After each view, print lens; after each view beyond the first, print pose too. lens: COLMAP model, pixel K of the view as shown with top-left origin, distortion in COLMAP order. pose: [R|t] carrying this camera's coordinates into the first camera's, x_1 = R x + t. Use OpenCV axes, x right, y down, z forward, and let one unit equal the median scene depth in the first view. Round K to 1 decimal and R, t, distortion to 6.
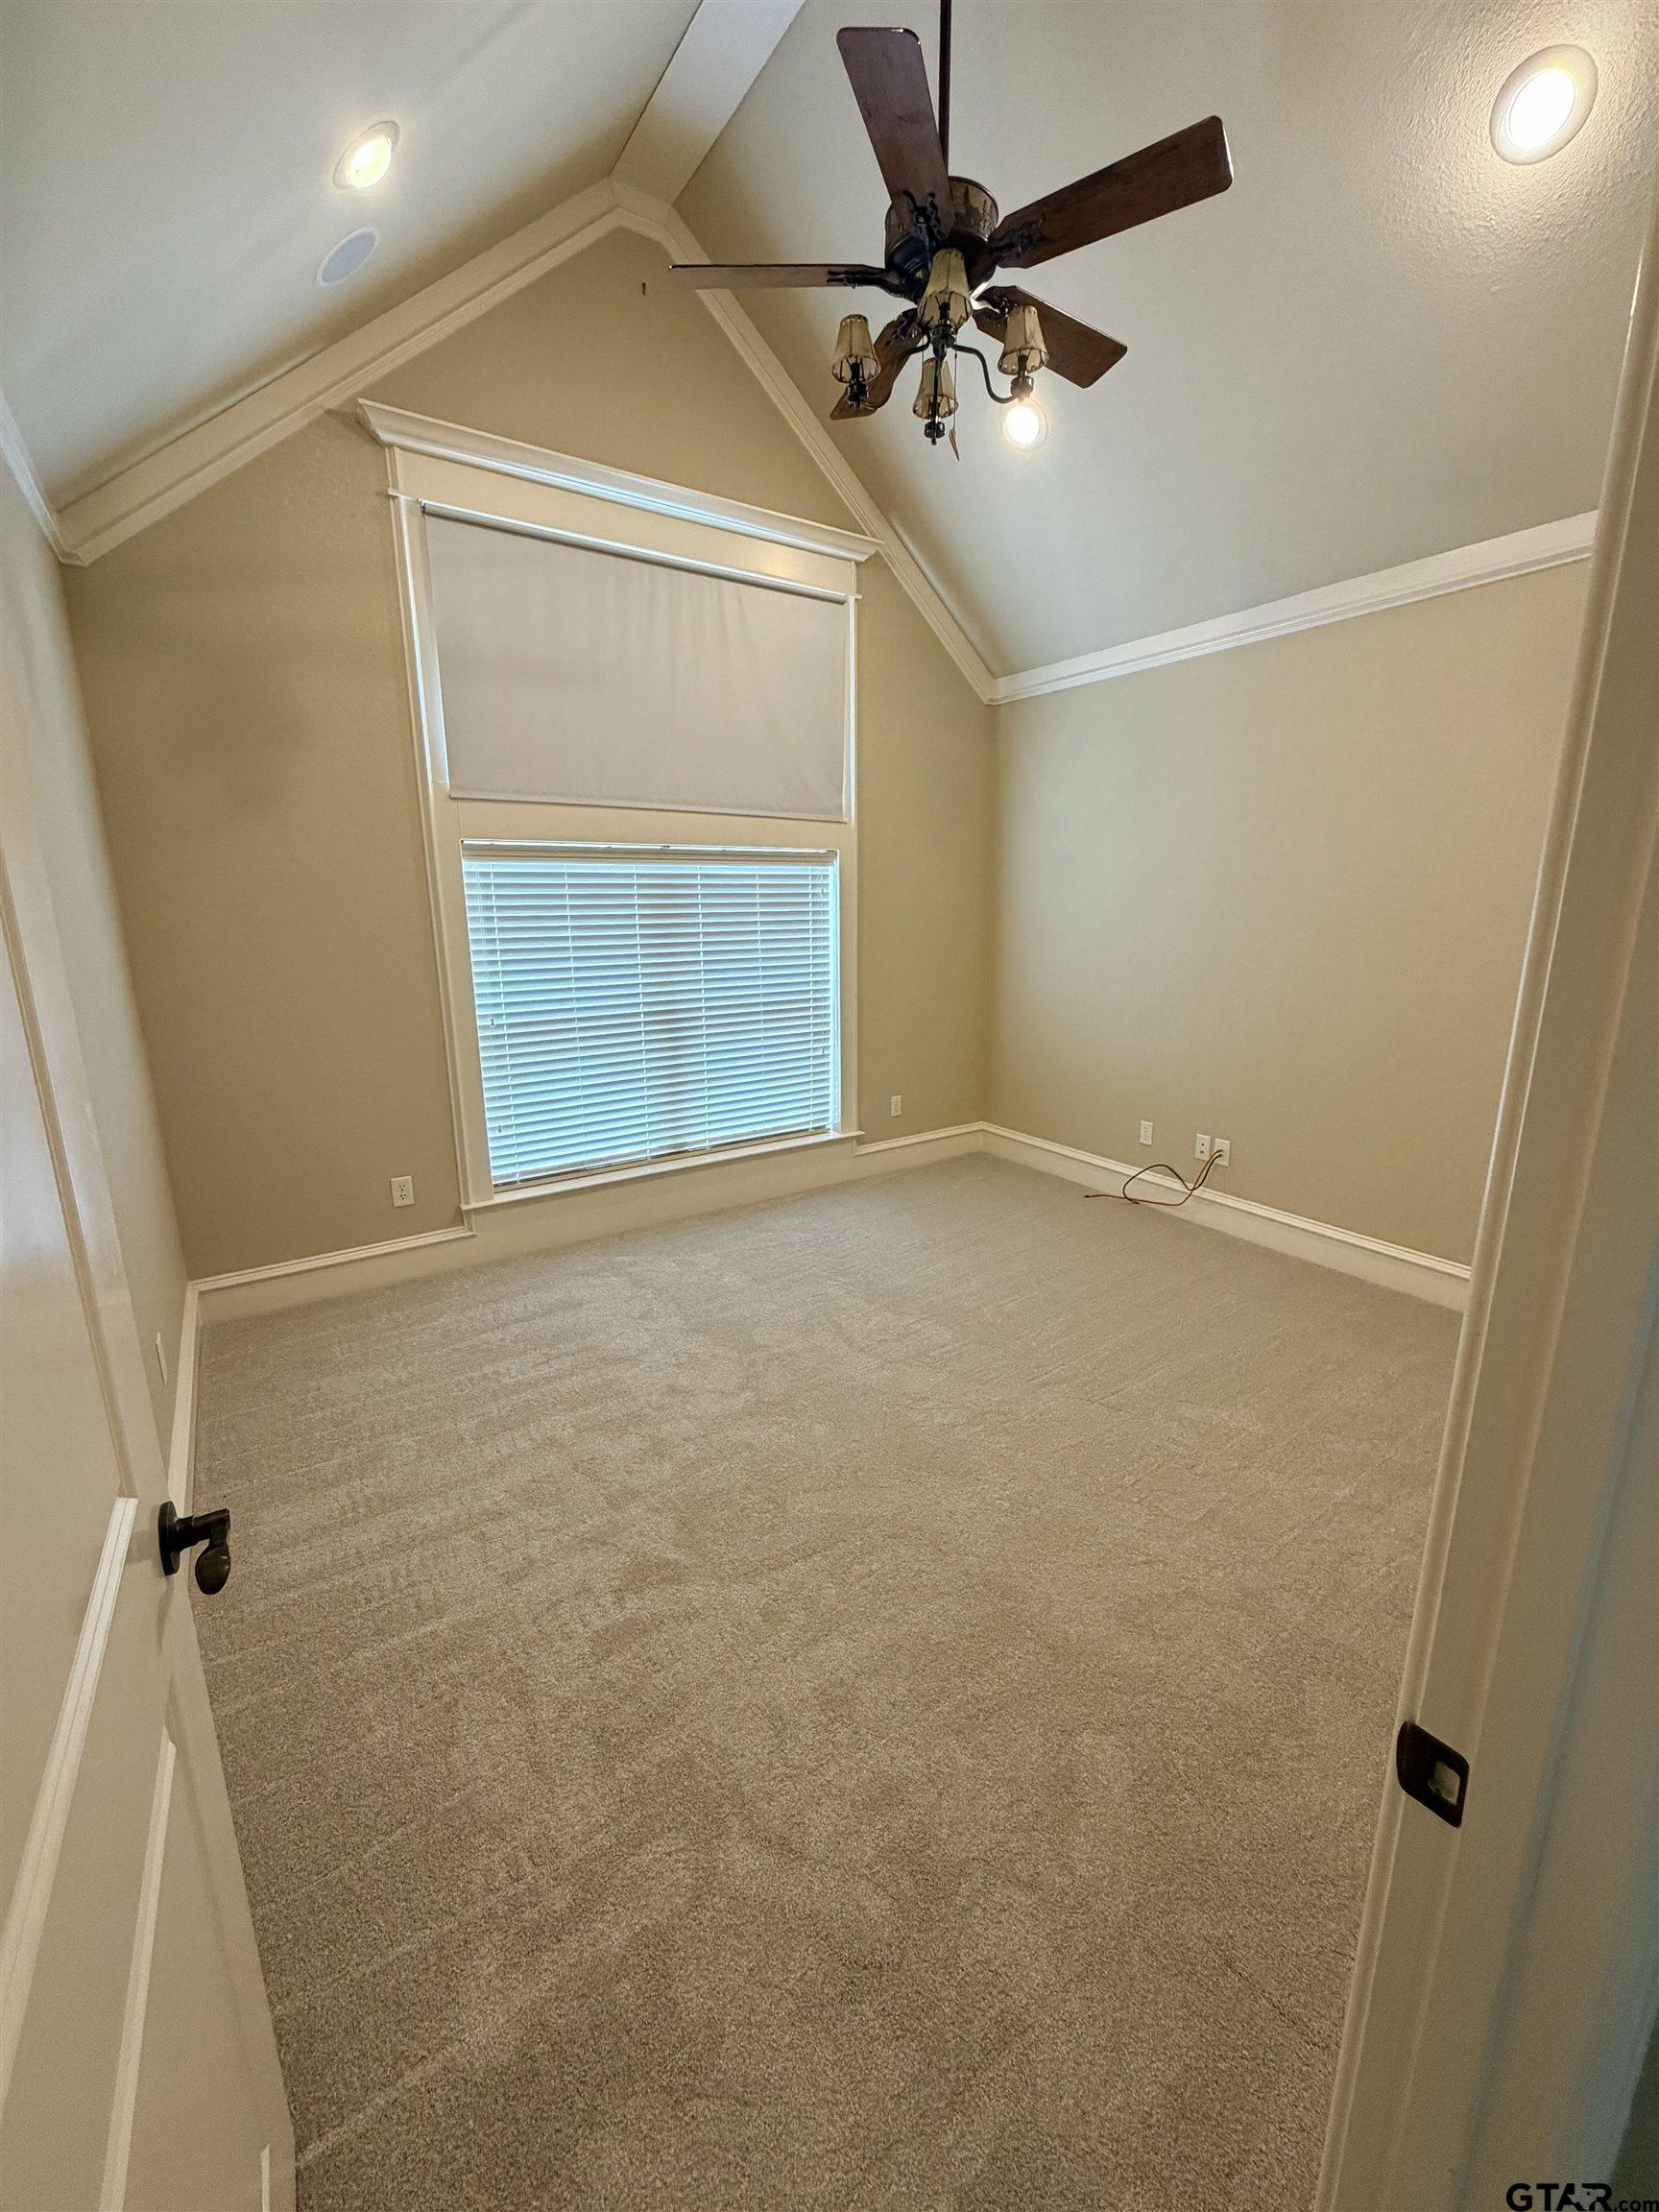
lens RADIAL K [[882.9, 0, 831.7], [0, 882.9, 1091.7], [0, 0, 1]] dist [-0.003651, 0.000290]
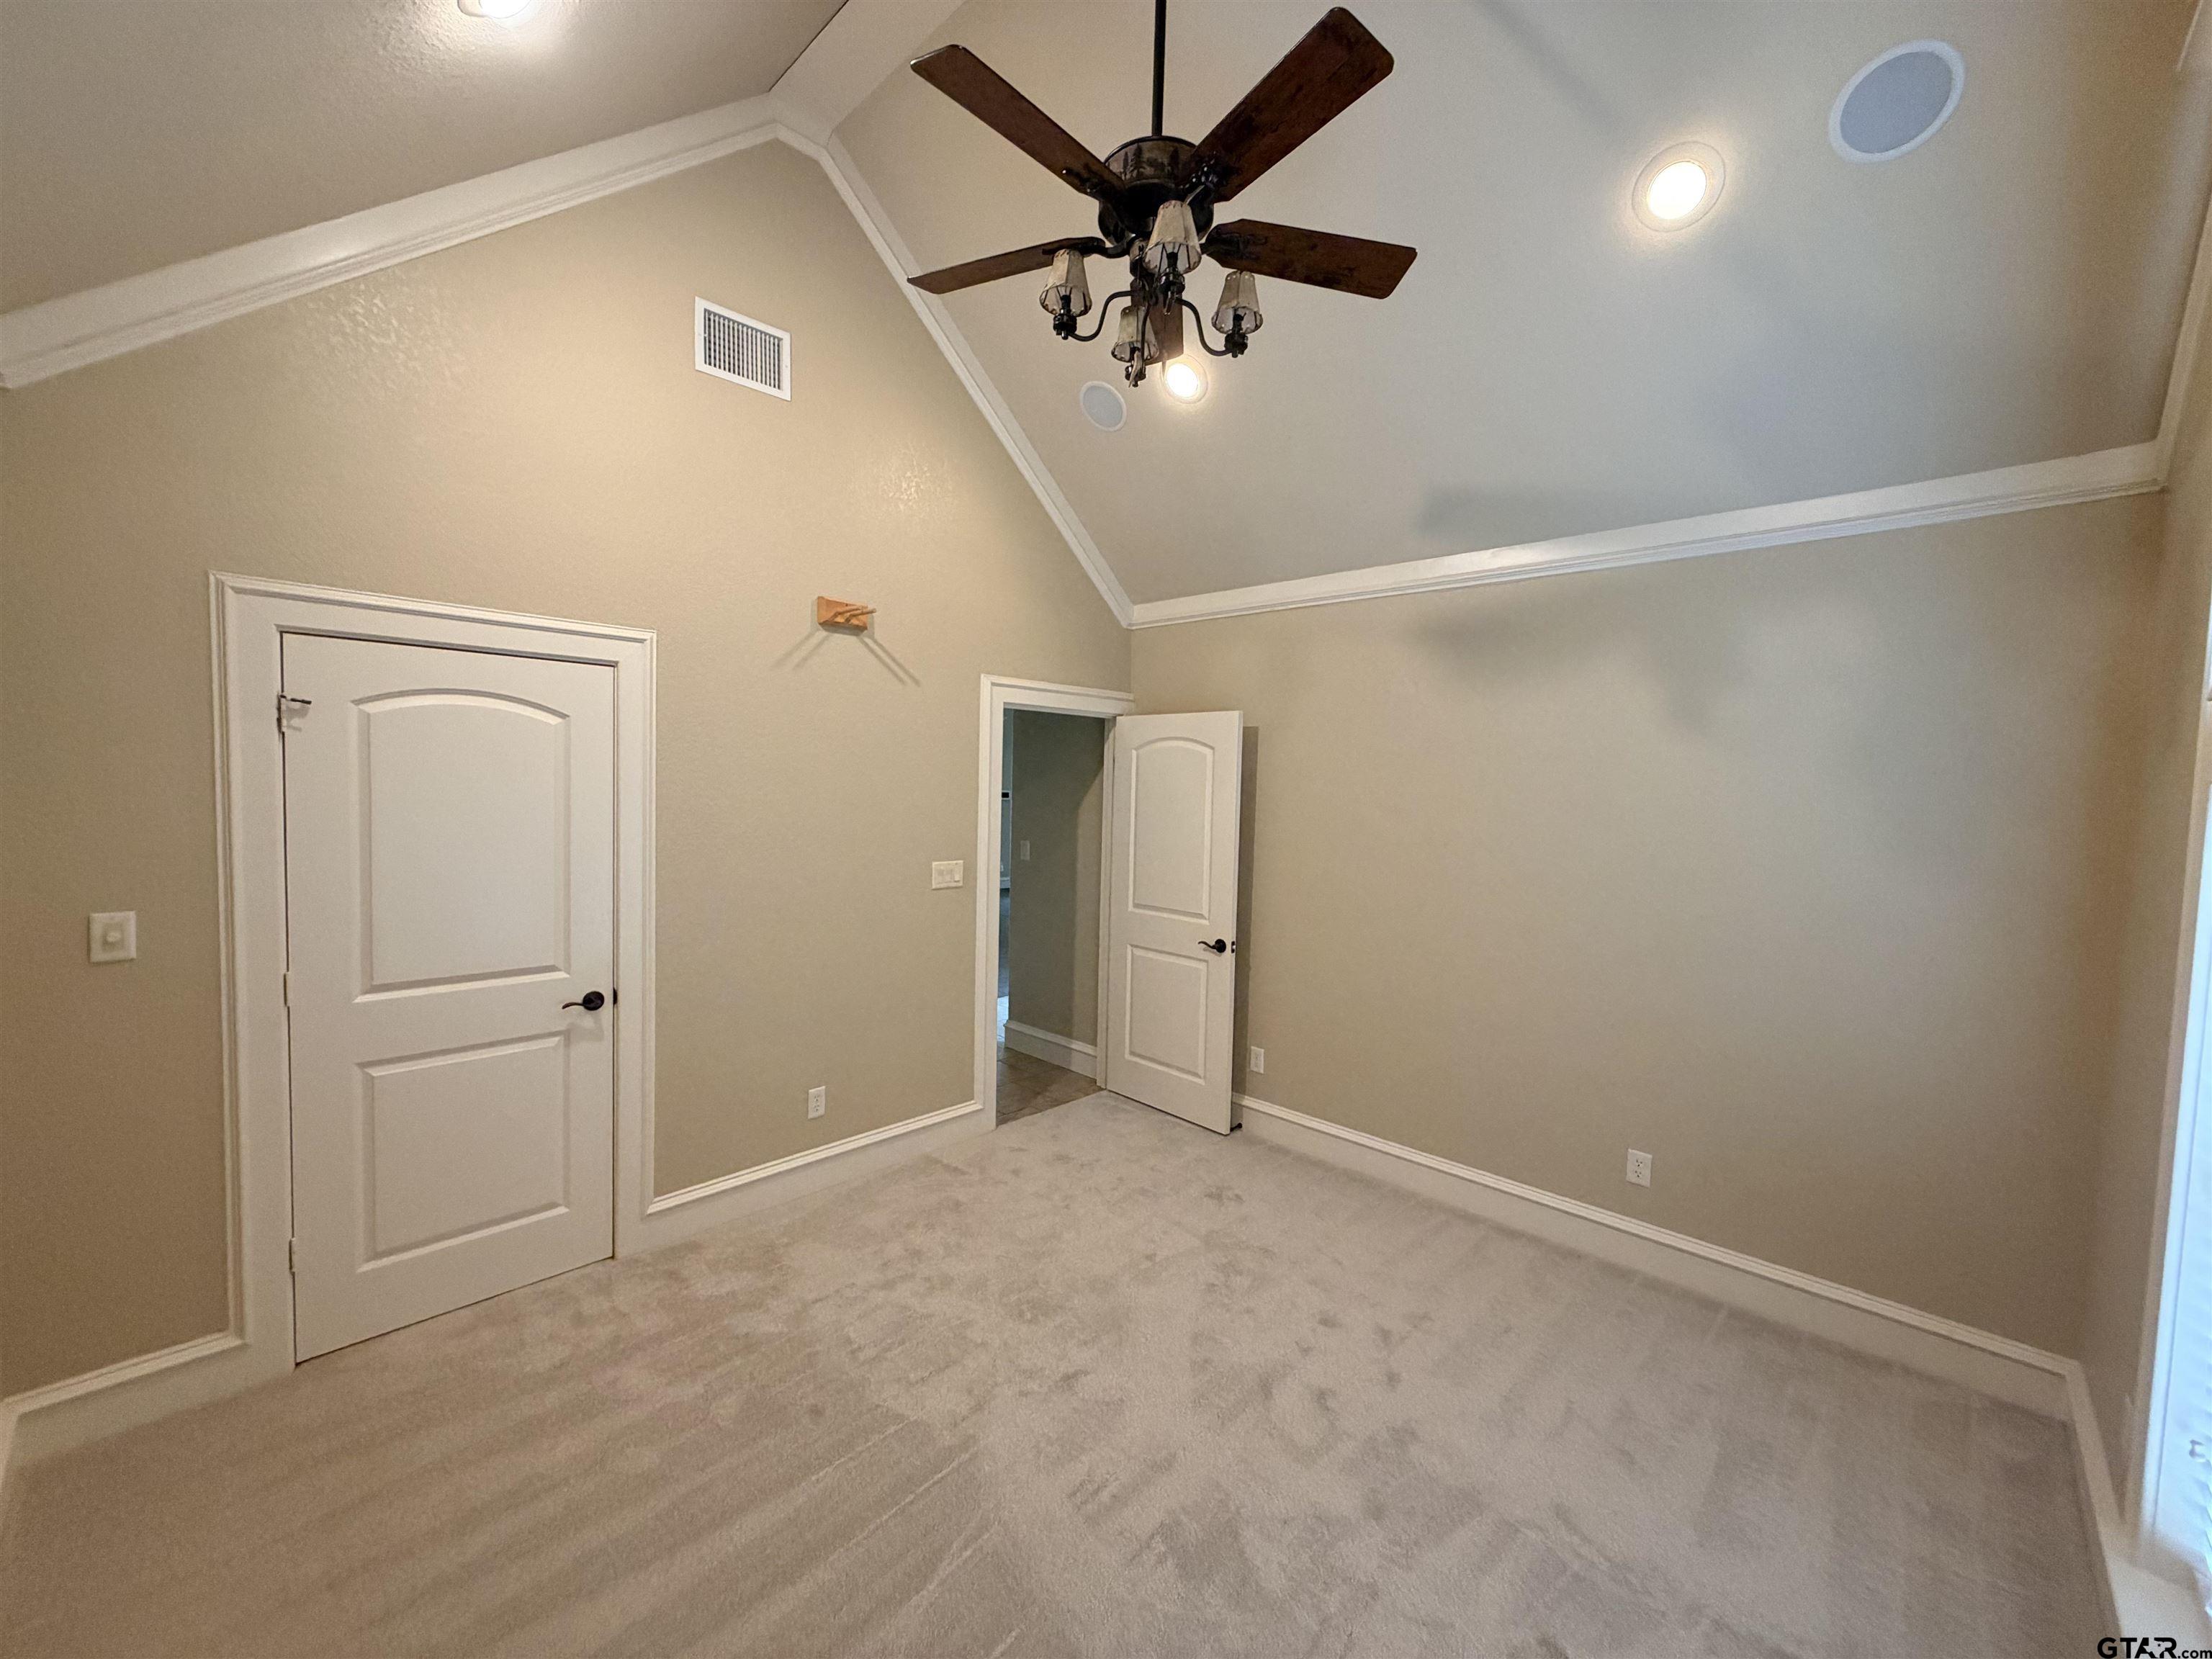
lens RADIAL K [[874.1, 0, 1074.1], [0, 874.1, 824.7], [0, 0, 1]] dist [-0.001251, -0.000072]
pose [[-0.981460, -0.017572, -0.190860, 0.274346], [-0.068513, 0.962162, 0.263725, -0.372707], [0.179004, 0.271912, -0.945527, 1.441050]]
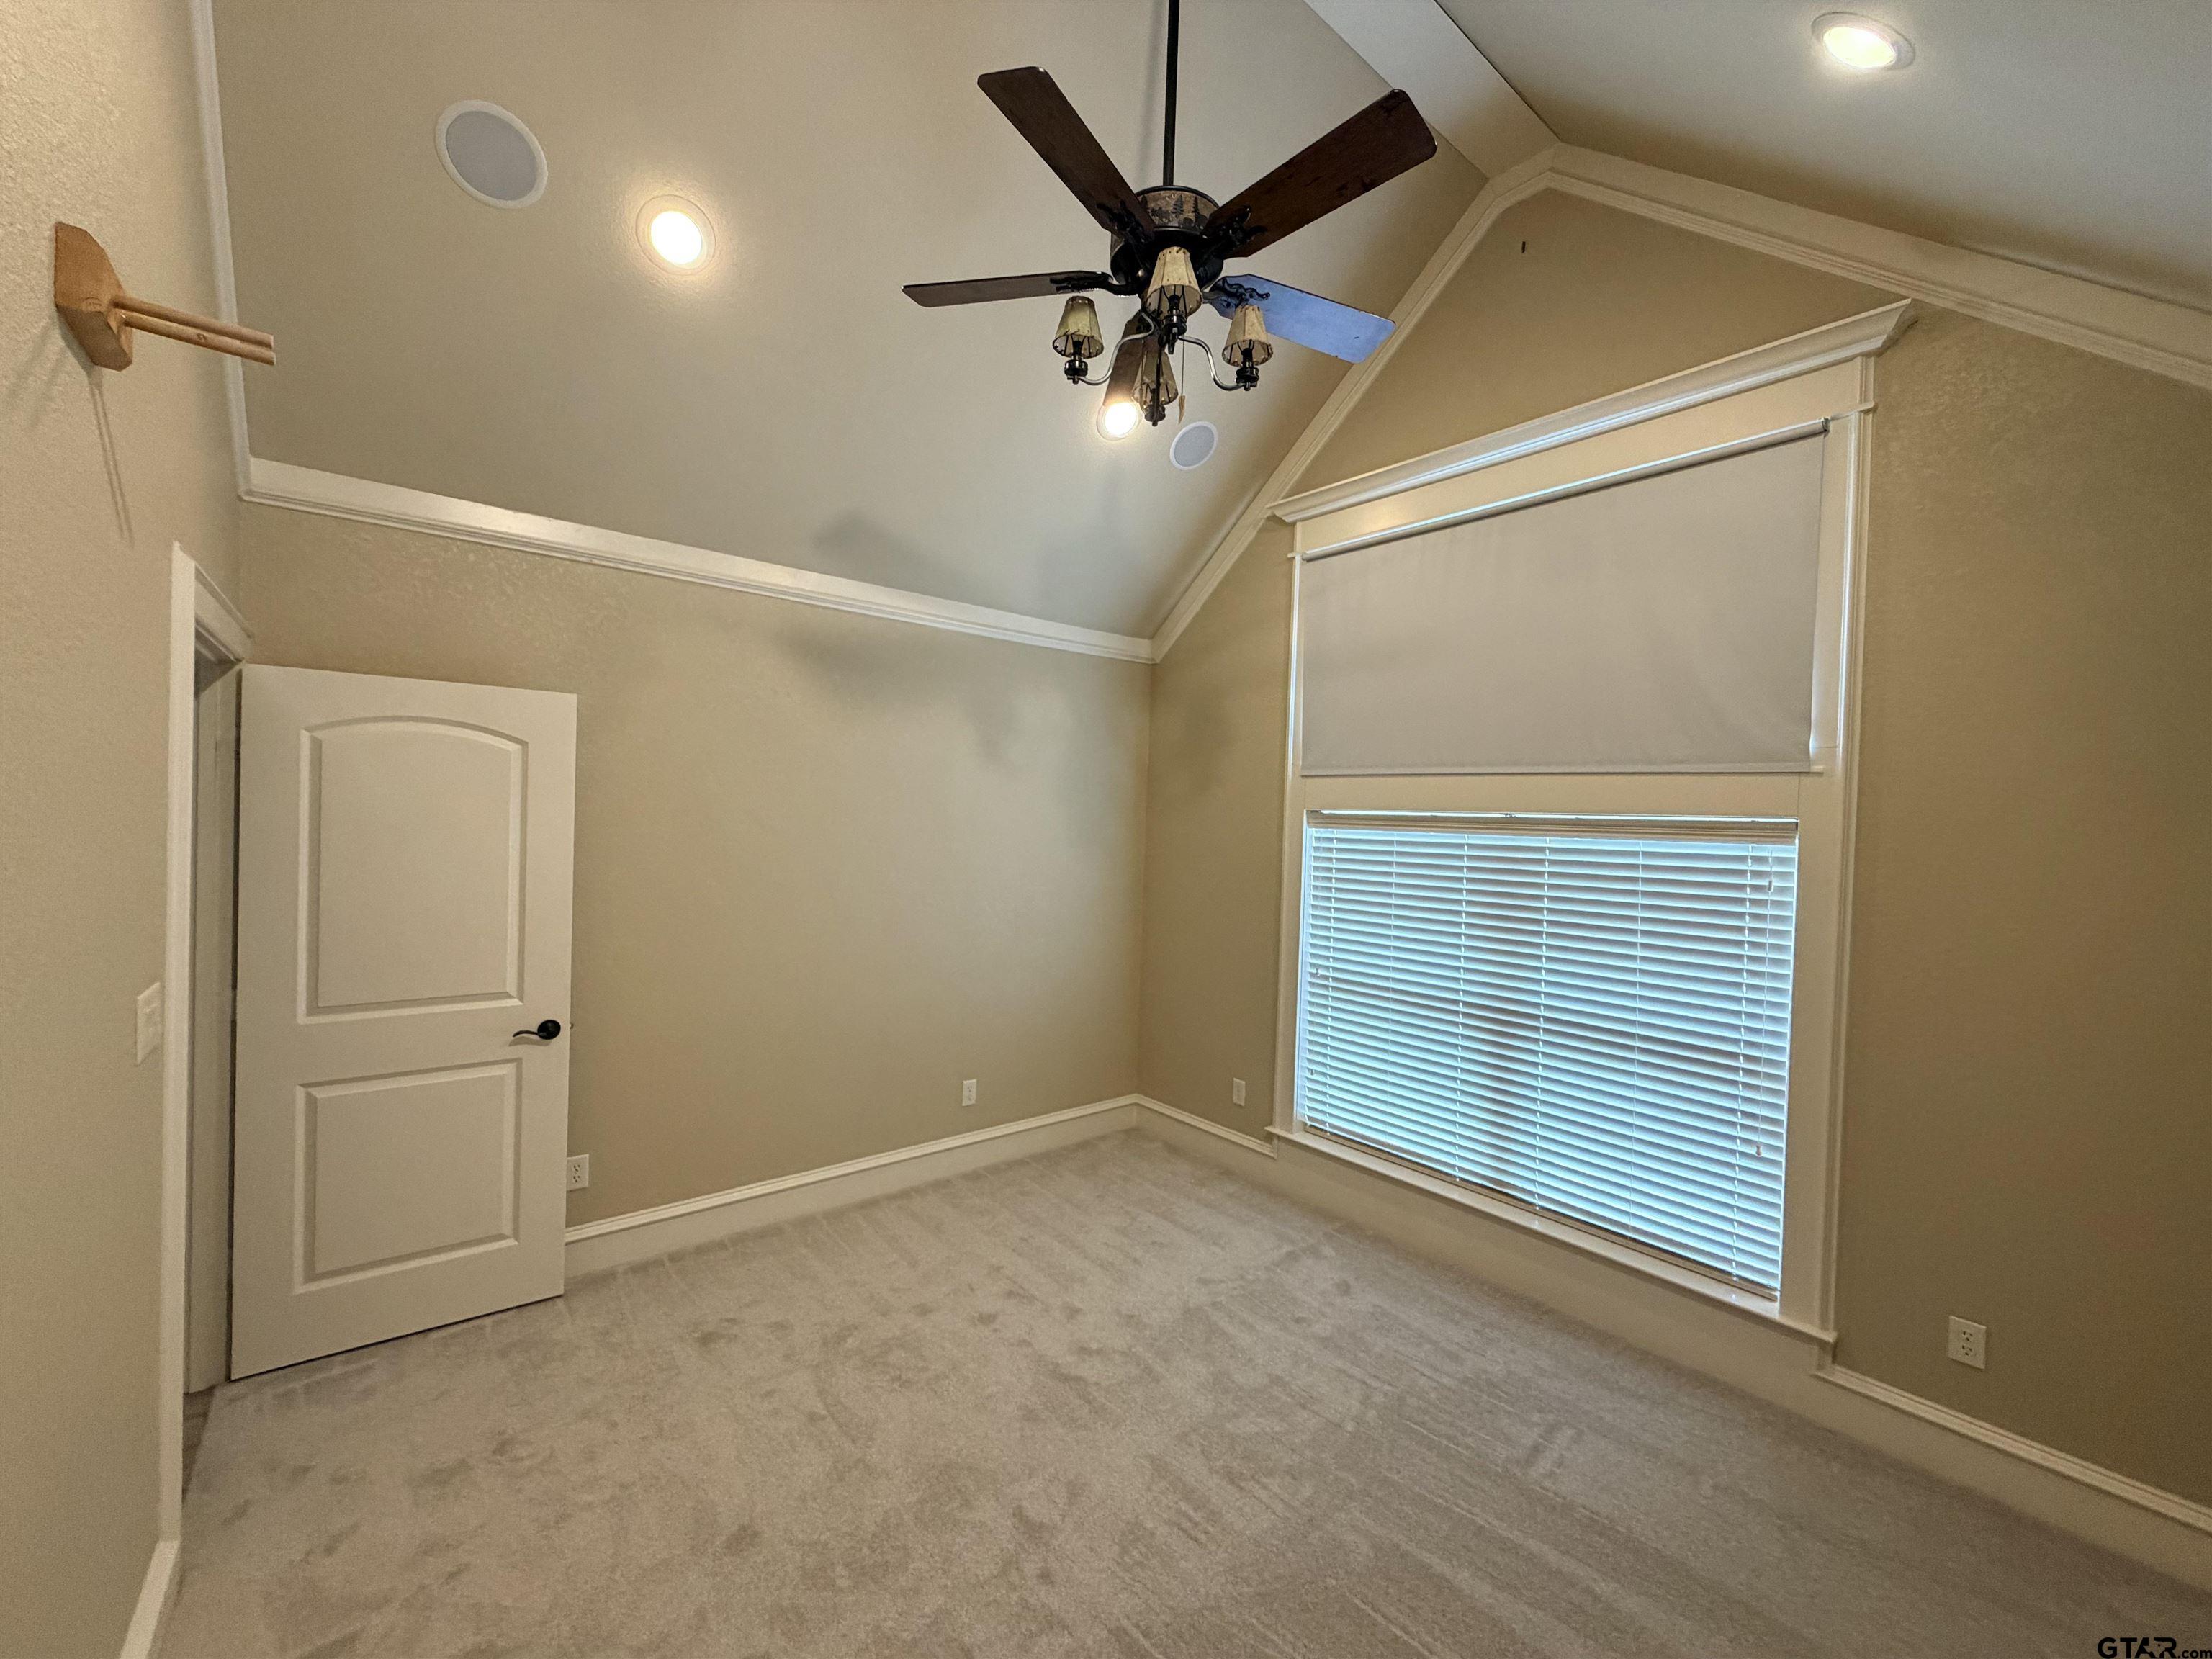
lens RADIAL K [[882.9, 0, 1112.5], [0, 882.9, 829.1], [0, 0, 1]] dist [-0.003651, 0.000290]
pose [[0.095159, 0.019383, -0.995273, 0.774669], [-0.250306, 0.968154, -0.005077, -0.208559], [0.963479, 0.249606, 0.096980, 0.703952]]
